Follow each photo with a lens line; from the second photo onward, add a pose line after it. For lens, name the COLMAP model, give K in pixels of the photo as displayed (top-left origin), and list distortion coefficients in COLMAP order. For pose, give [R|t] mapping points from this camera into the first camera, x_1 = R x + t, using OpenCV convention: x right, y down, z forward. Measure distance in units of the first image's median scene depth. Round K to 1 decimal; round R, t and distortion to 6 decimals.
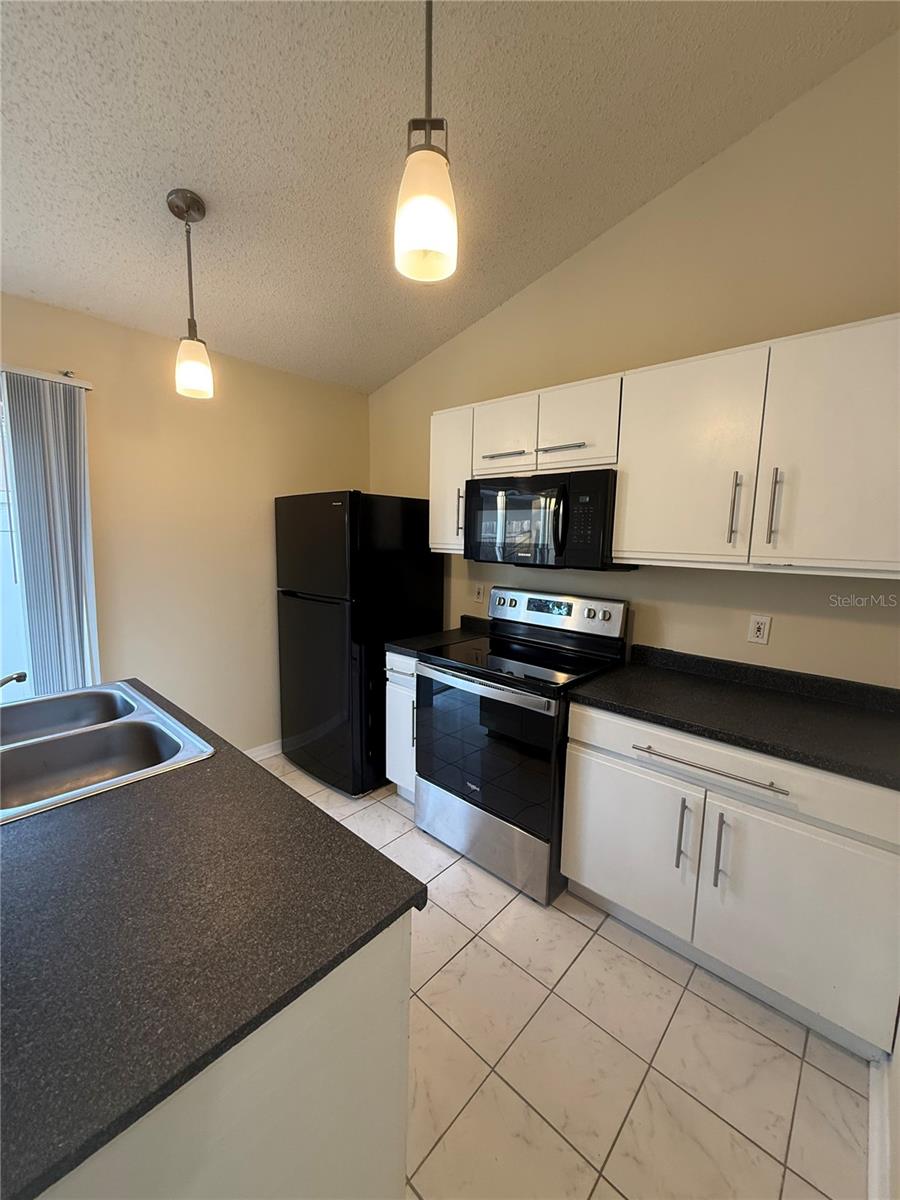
lens RADIAL K [[477.0, 0, 449.3], [0, 477.0, 596.4], [0, 0, 1]] dist [-0.000857, 0.000252]
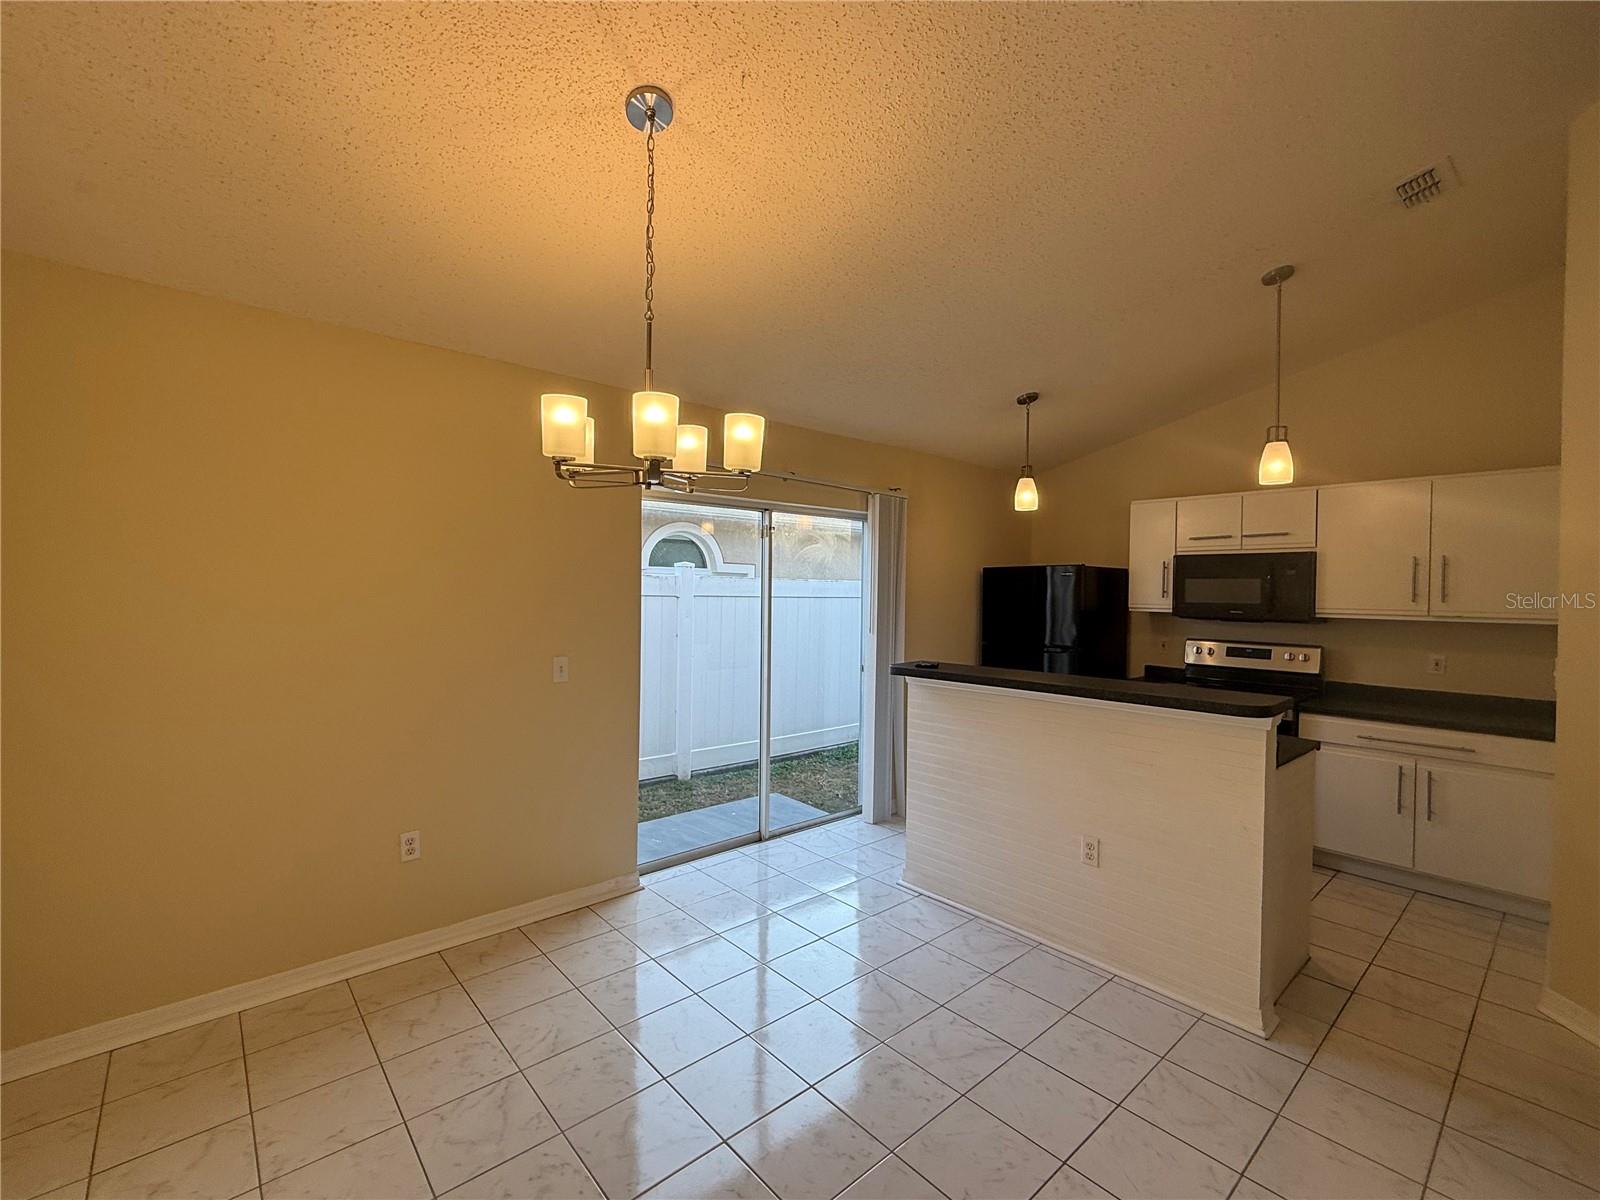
lens RADIAL K [[698.7, 0, 800.6], [0, 698.7, 600.1], [0, 0, 1]] dist [-0.000150, -0.000142]
pose [[0.993316, -0.010367, -0.114963, -0.930942], [-0.002636, 0.993662, -0.112380, 0.115261], [0.115399, 0.111932, 0.986993, -1.206823]]
